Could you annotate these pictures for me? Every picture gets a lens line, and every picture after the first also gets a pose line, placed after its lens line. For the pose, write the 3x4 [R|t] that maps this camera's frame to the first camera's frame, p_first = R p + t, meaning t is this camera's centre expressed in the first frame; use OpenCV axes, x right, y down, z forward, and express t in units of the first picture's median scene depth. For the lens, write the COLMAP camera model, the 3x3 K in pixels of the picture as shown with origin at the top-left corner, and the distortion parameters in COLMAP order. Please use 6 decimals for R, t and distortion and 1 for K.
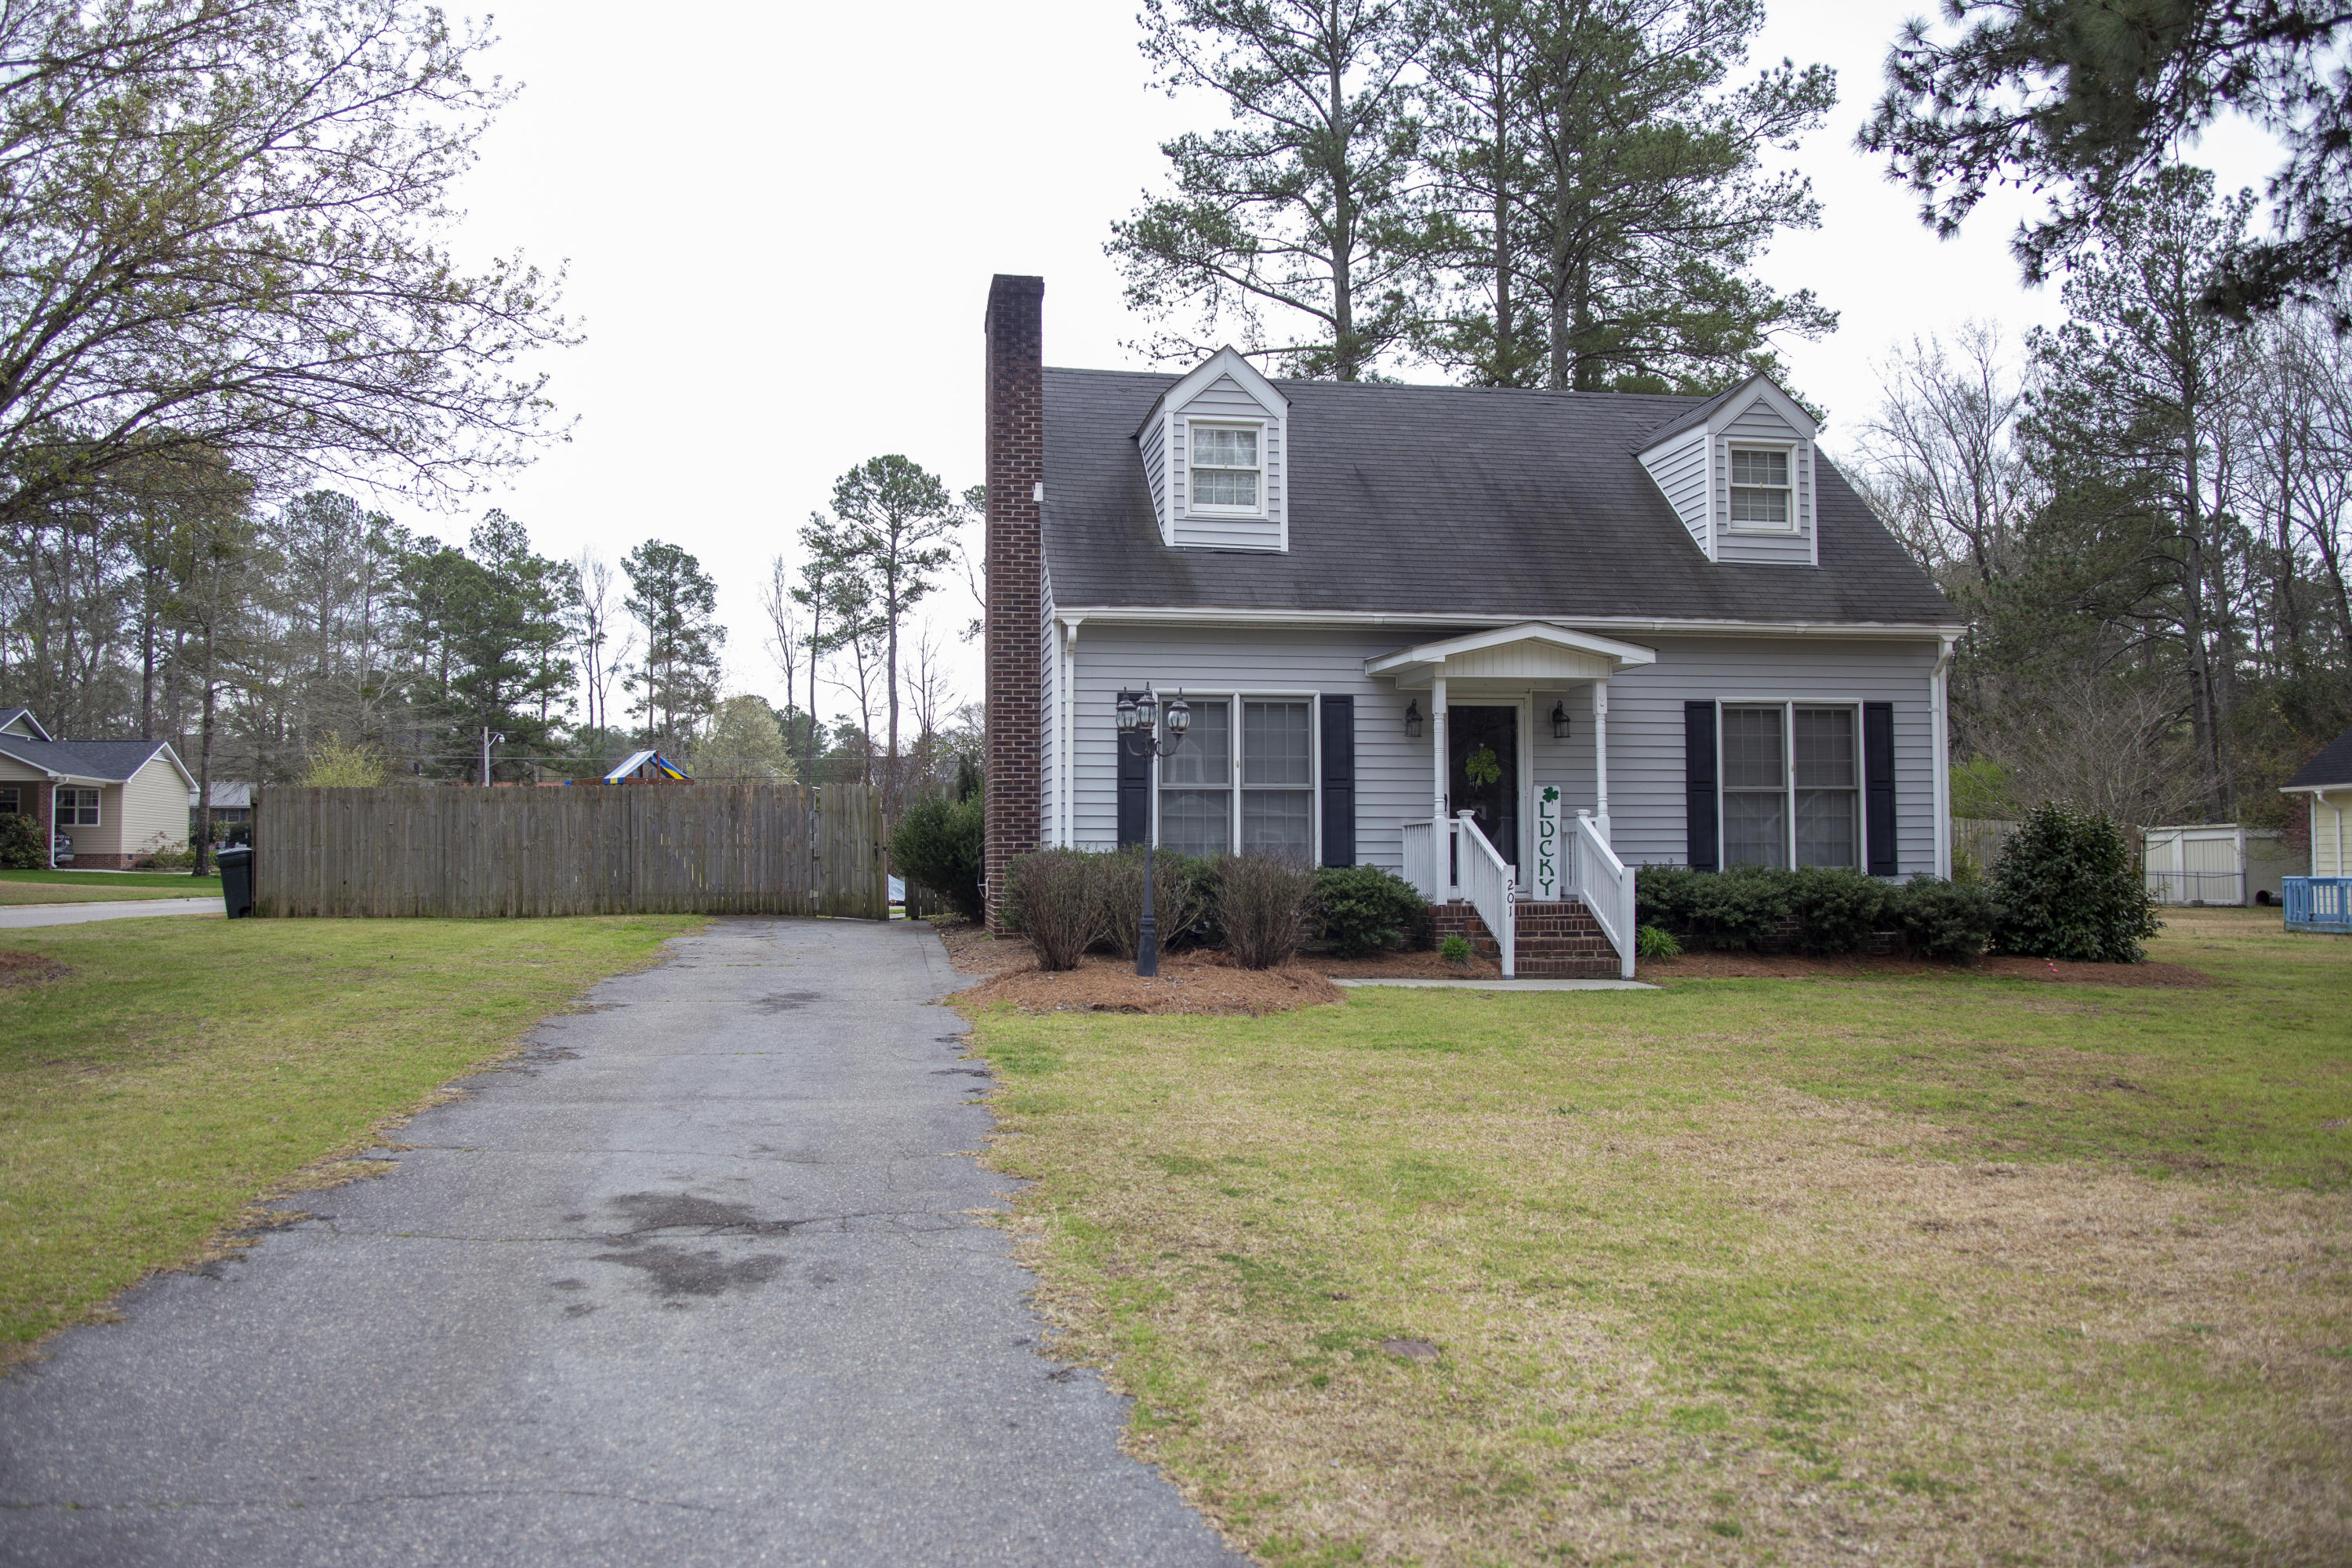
lens RADIAL K [[1898.2, 0, 1173.9], [0, 1898.2, 779.4], [0, 0, 1]] dist [-0.094632, 0.056320]
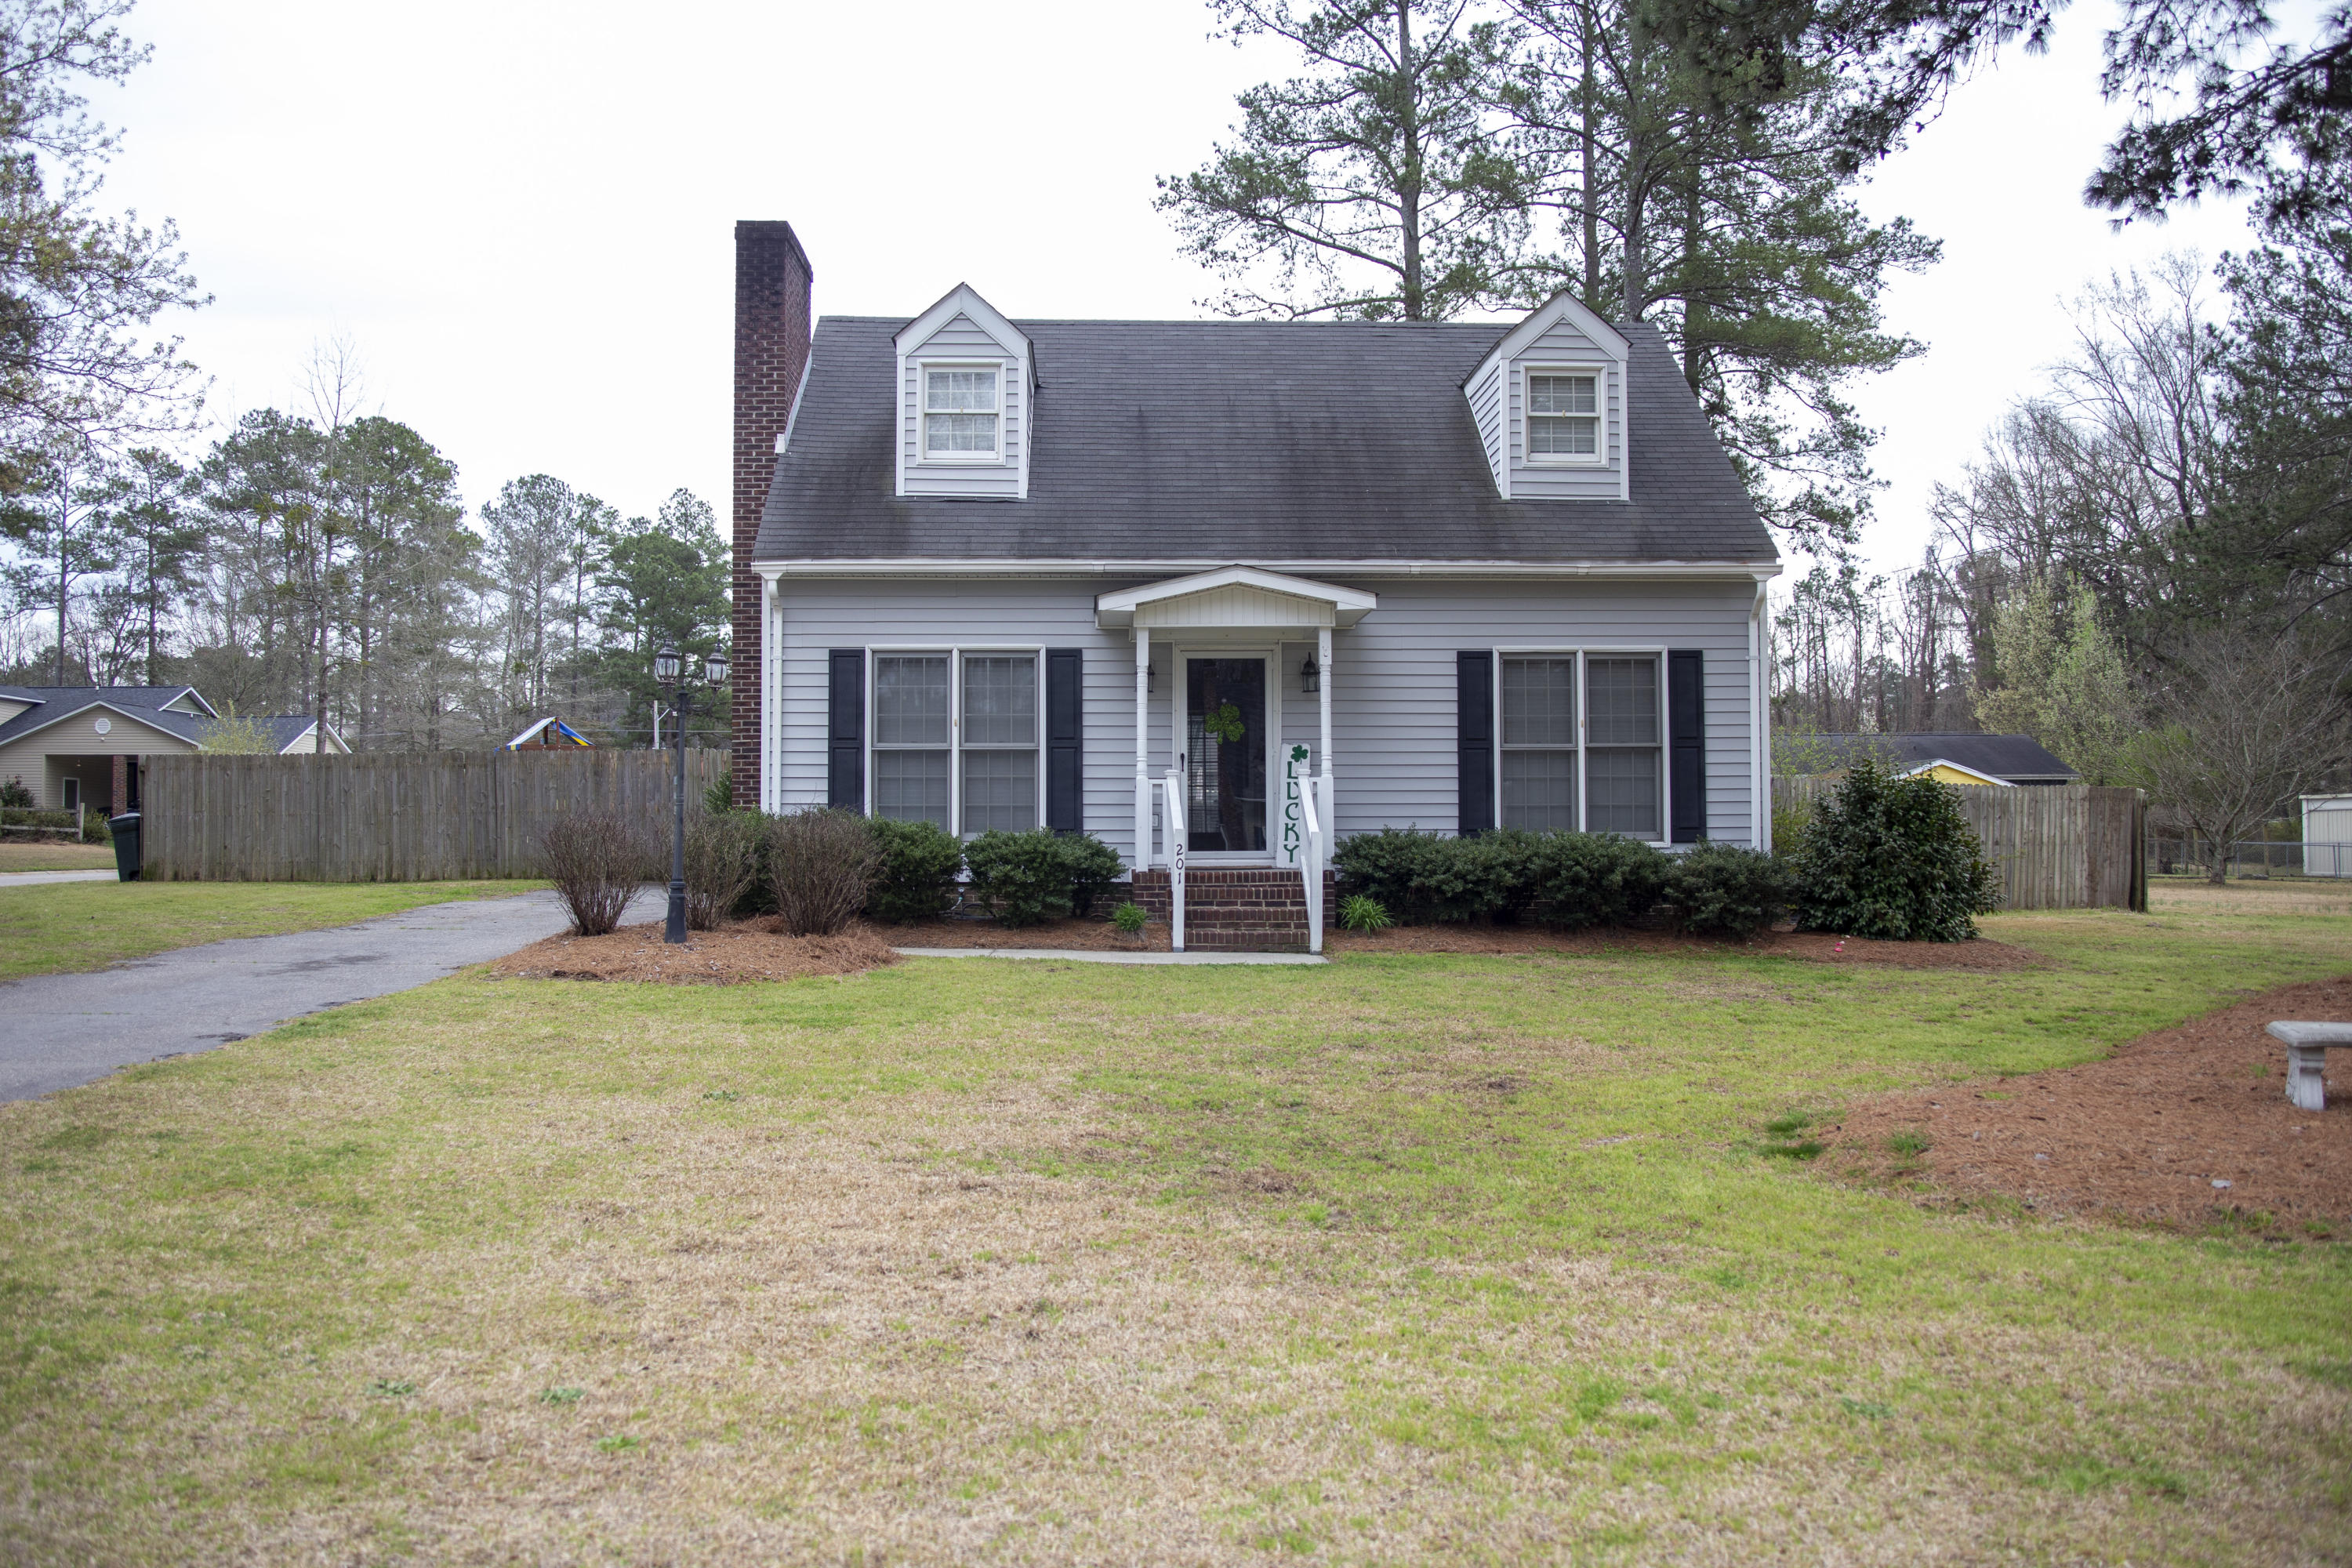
lens RADIAL K [[1898.2, 0, 1173.9], [0, 1898.2, 779.4], [0, 0, 1]] dist [-0.094632, 0.056320]
pose [[0.991035, -0.002949, -0.133568, 0.253438], [0.004965, 0.999879, 0.014763, 0.006460], [0.133509, -0.015294, 0.990930, 0.068445]]
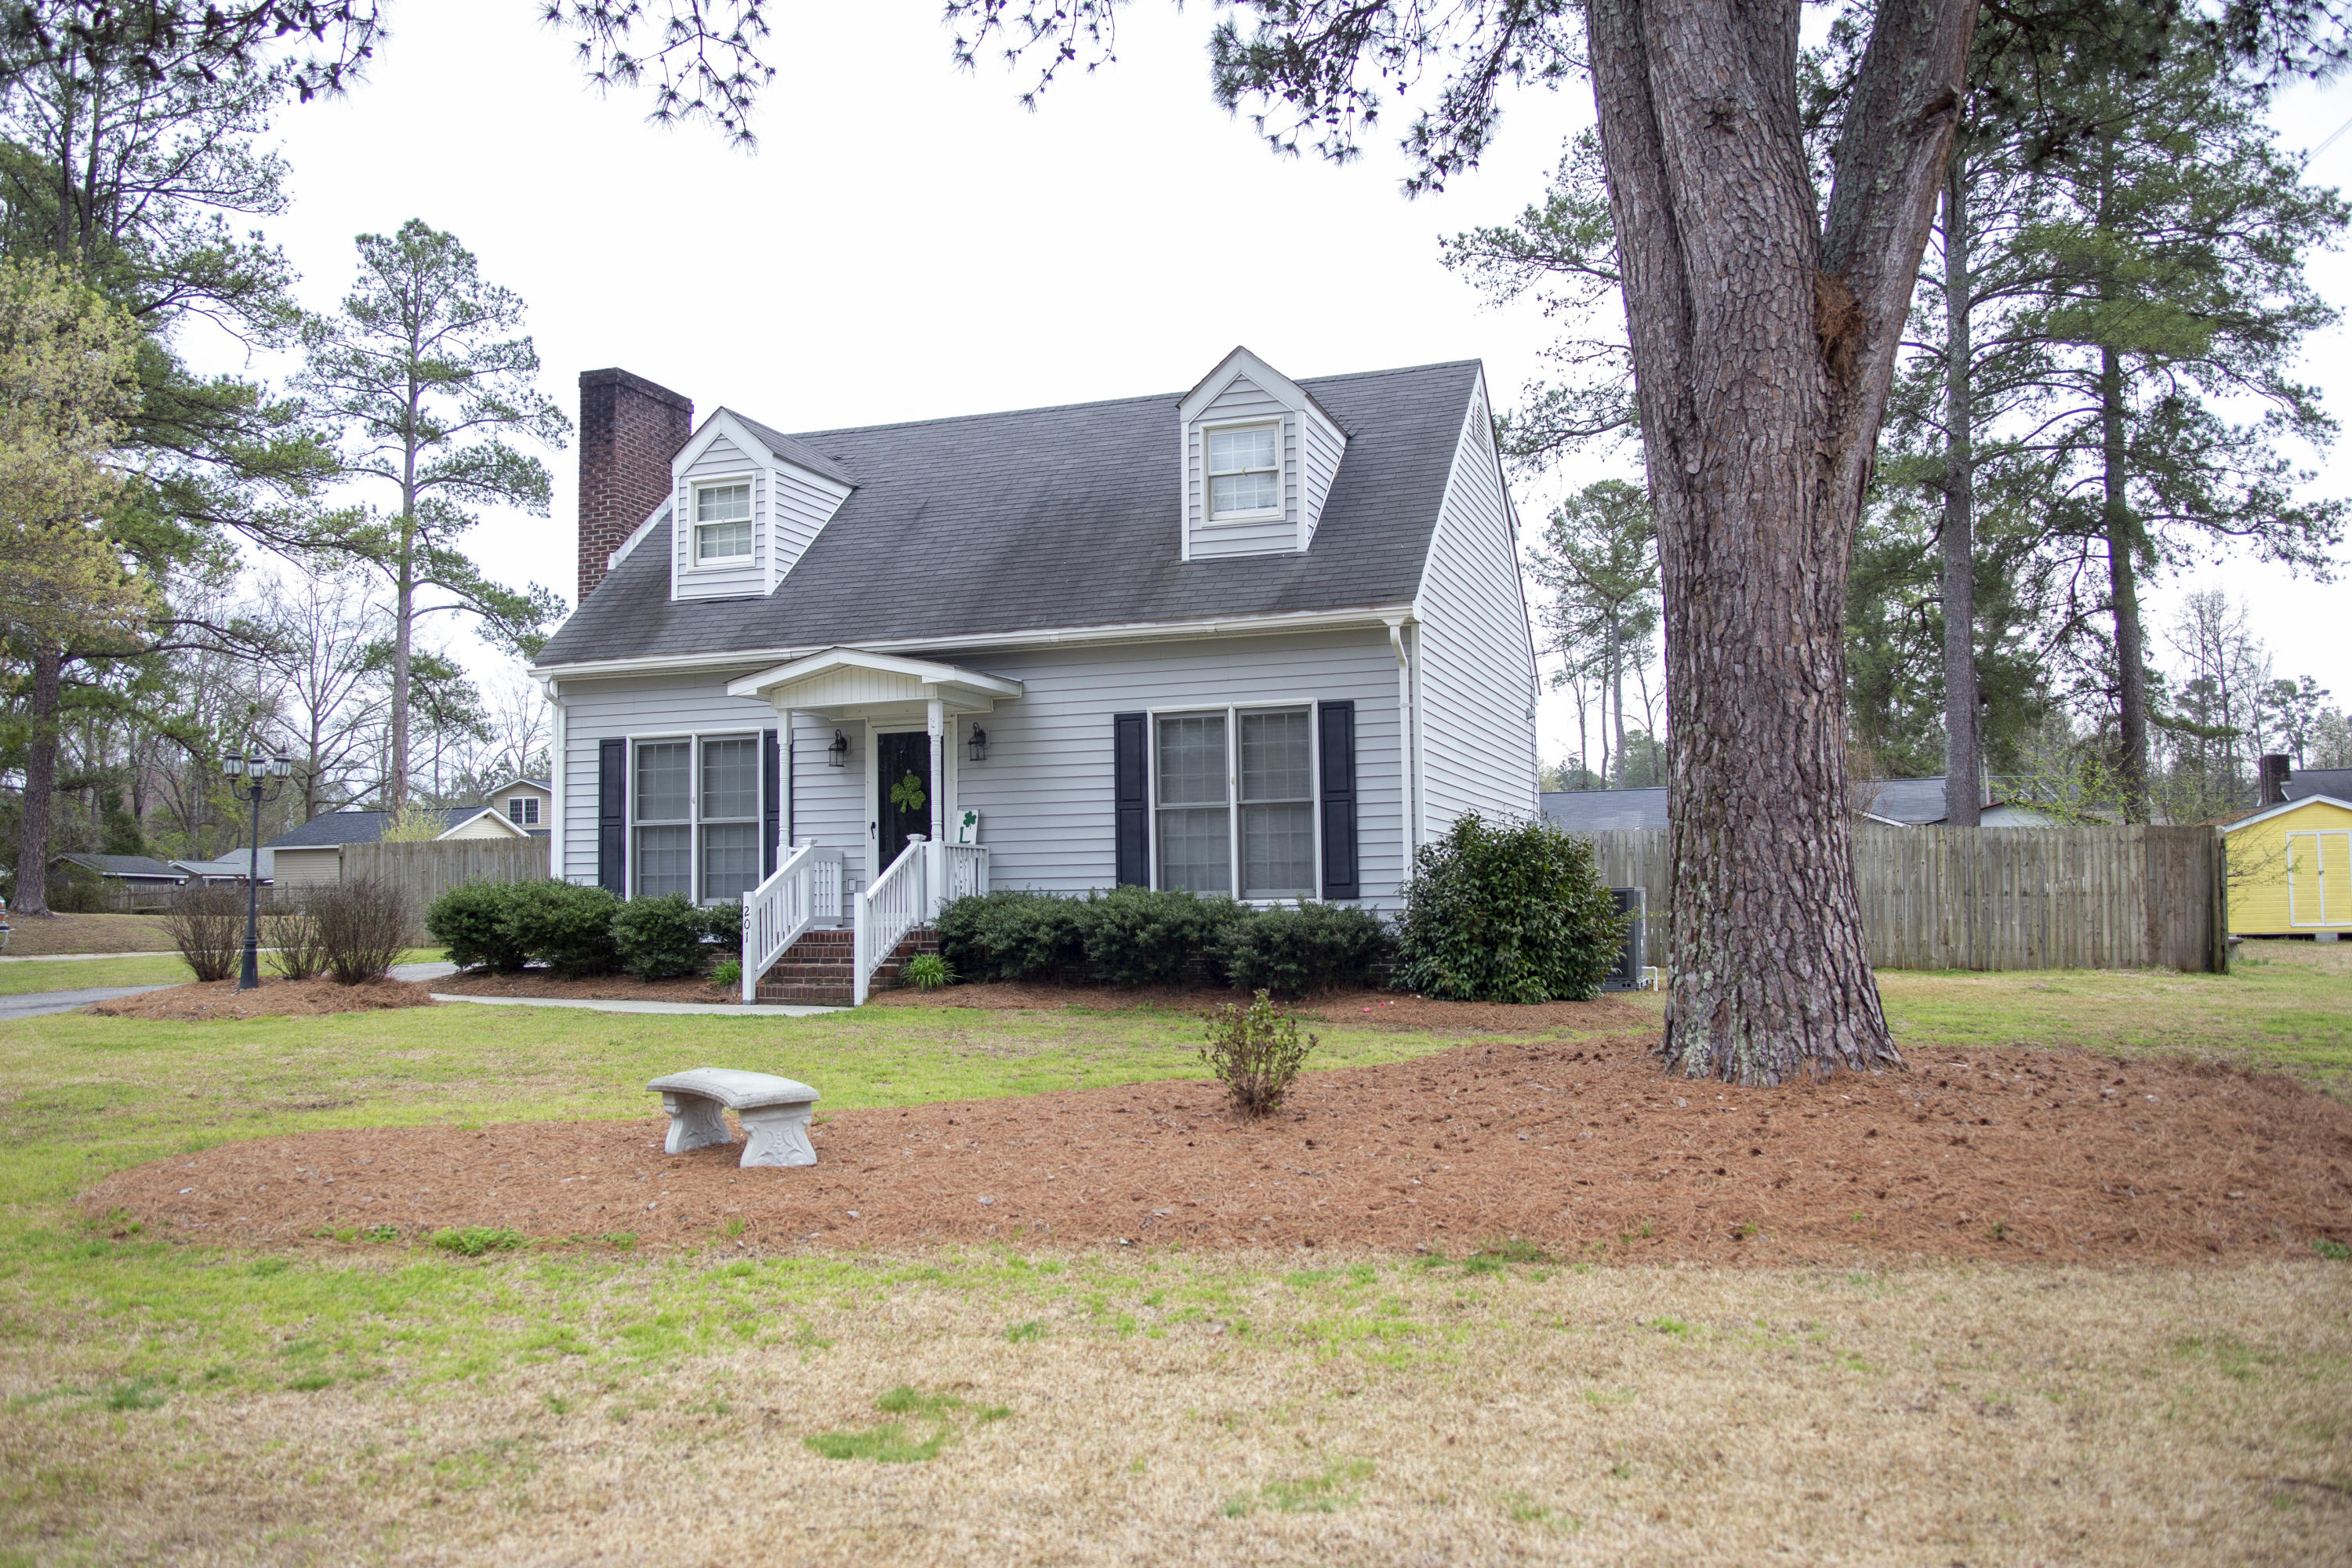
lens RADIAL K [[1898.2, 0, 1173.9], [0, 1898.2, 779.4], [0, 0, 1]] dist [-0.094632, 0.056320]
pose [[0.877960, -0.042181, -0.476873, 0.732613], [0.032993, 0.999074, -0.027628, 0.017436], [0.477596, 0.008523, 0.878538, 0.185905]]
